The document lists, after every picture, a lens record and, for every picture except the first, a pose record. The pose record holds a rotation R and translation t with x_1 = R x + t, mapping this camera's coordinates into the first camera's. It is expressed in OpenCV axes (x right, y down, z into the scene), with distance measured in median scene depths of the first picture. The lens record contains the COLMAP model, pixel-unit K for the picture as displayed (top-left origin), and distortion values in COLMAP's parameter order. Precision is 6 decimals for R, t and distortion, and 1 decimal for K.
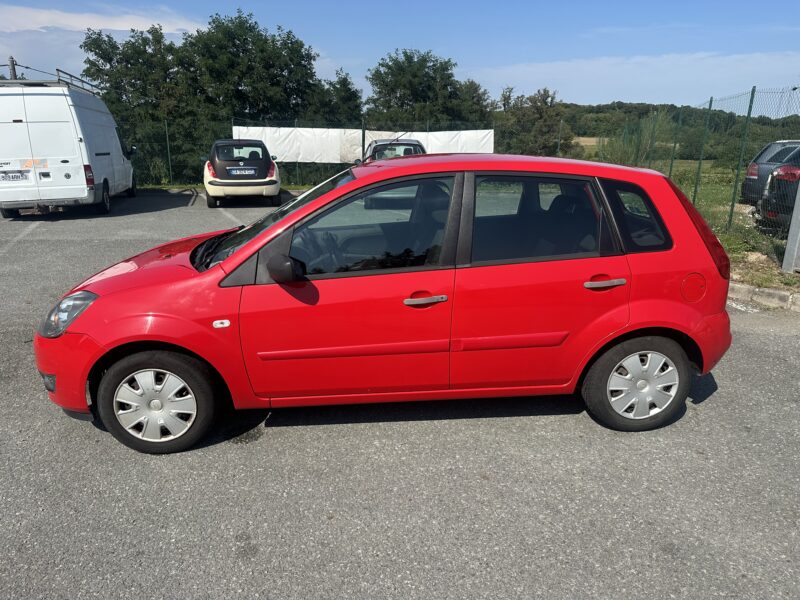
lens RADIAL K [[559.8, 0, 400.0], [0, 559.8, 300.0], [0, 0, 1]] dist [0.004801, 0.000885]
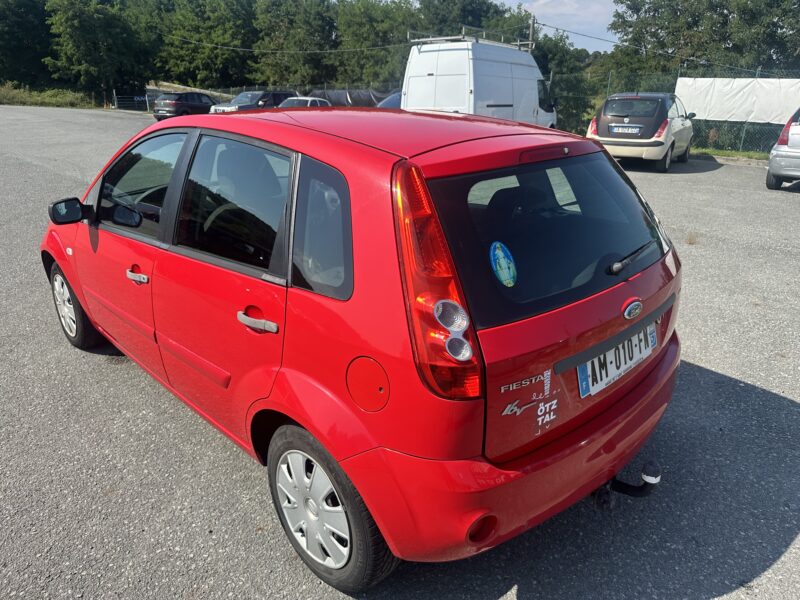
lens RADIAL K [[559.8, 0, 400.0], [0, 559.8, 300.0], [0, 0, 1]] dist [0.004801, 0.000885]
pose [[0.653817, 0.270814, -0.706529, 0.182926], [-0.217686, 0.961602, 0.167139, -0.039005], [0.724663, 0.044523, 0.687664, 0.138634]]
